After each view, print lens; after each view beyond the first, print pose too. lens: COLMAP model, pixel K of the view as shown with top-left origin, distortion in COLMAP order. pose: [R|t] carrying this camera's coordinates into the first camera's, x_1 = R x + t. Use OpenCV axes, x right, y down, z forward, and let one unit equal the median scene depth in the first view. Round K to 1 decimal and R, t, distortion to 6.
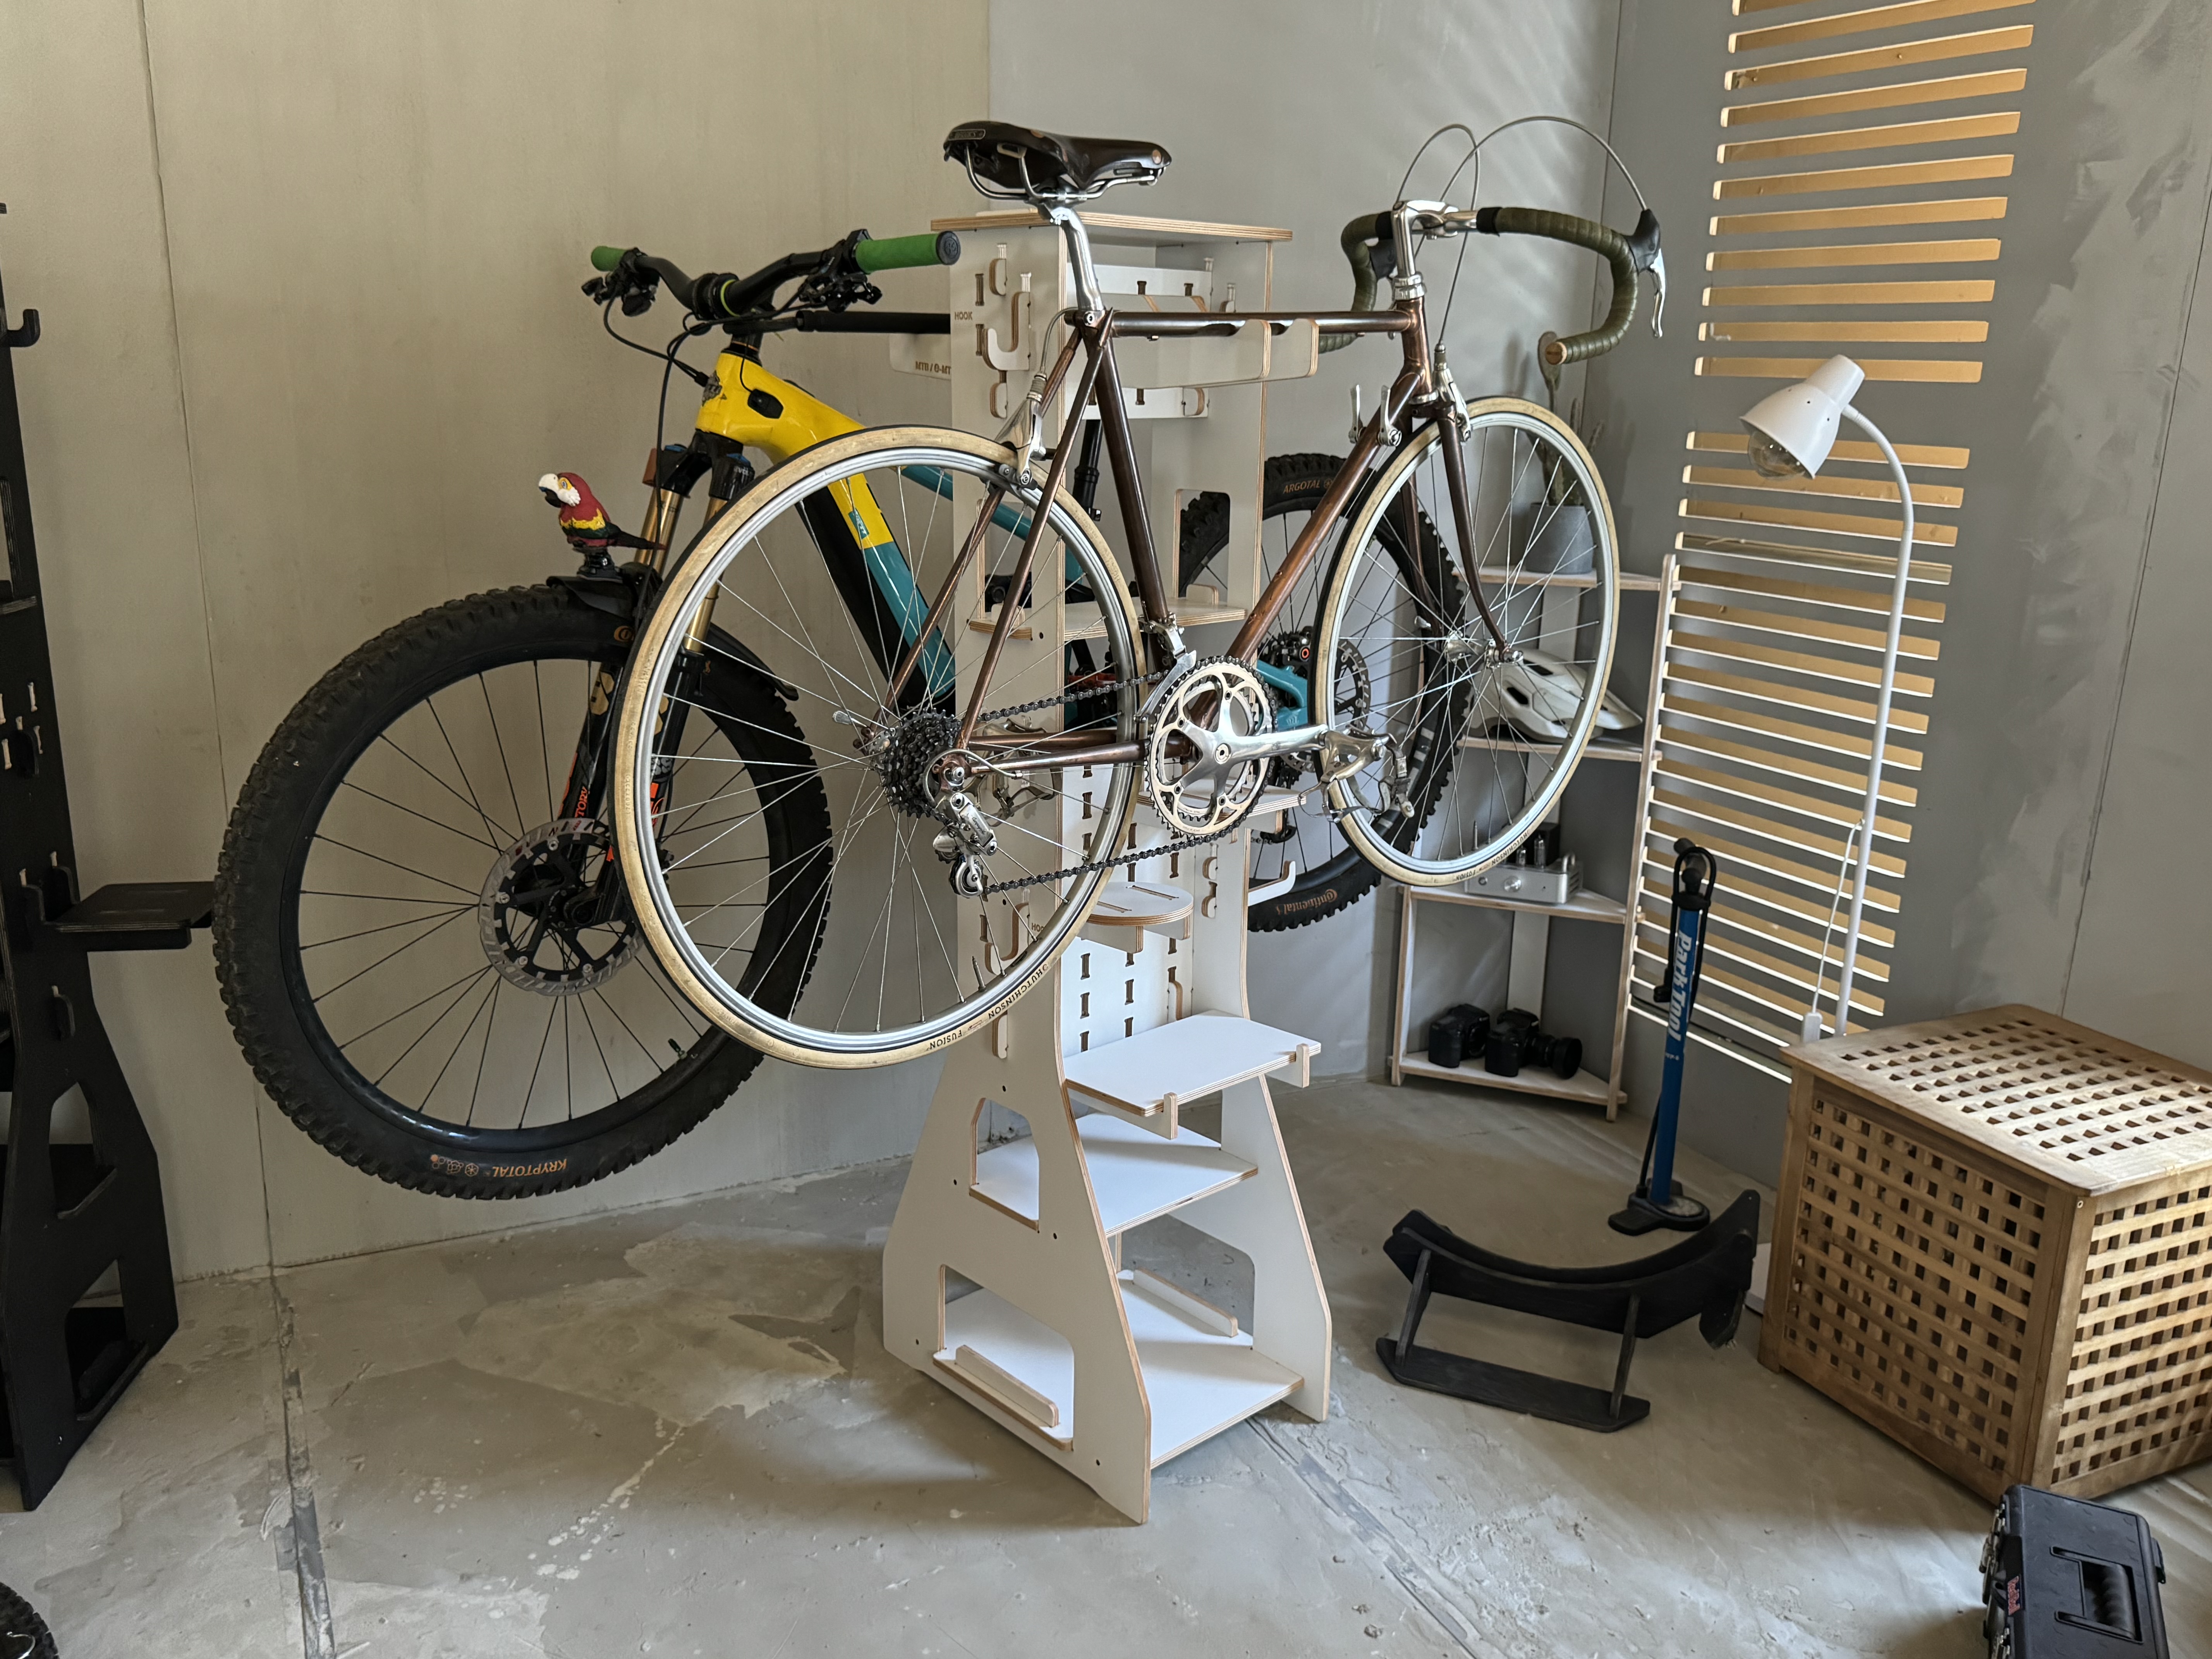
lens RADIAL K [[1828.0, 0, 1106.0], [0, 1828.0, 829.5], [0, 0, 1]] dist [0.050747, -0.076827]
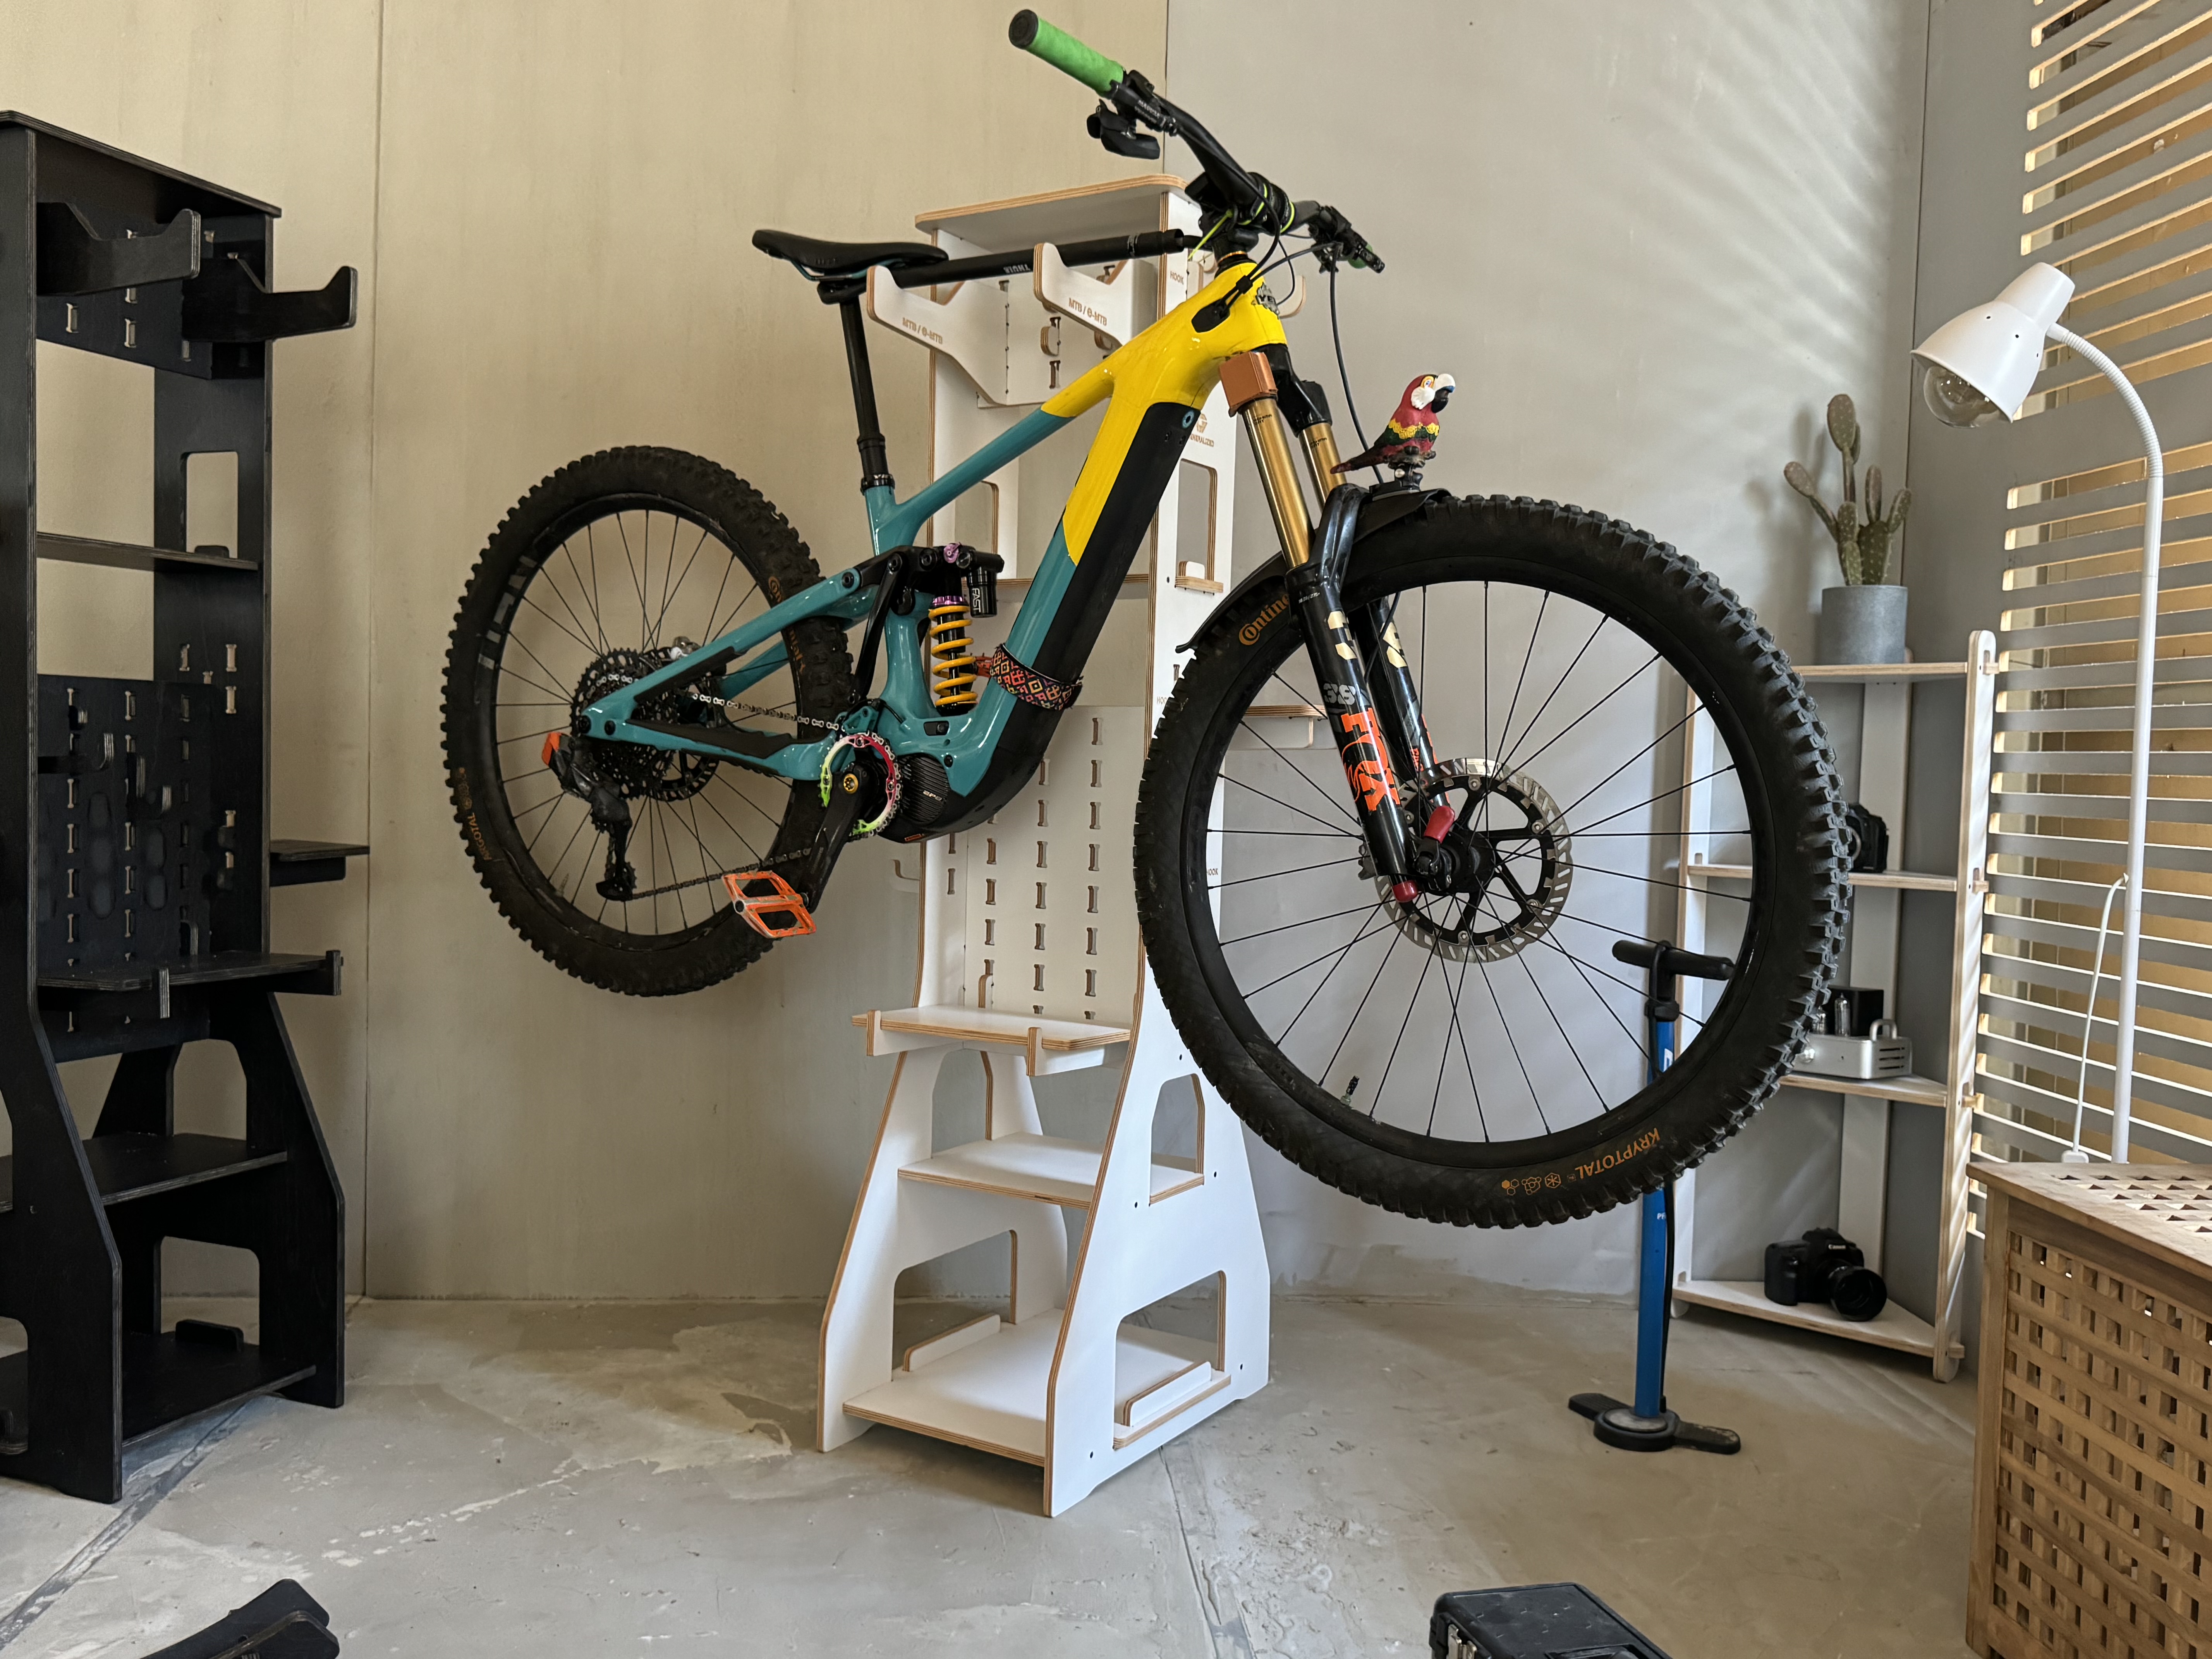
lens RADIAL K [[1835.1, 0, 1106.0], [0, 1835.1, 829.5], [0, 0, 1]] dist [0.000877, -0.007536]
pose [[0.930724, 0.018069, -0.365276, 0.328333], [-0.098222, 0.974434, -0.202067, 0.178936], [0.352287, 0.223947, 0.908704, 0.212875]]
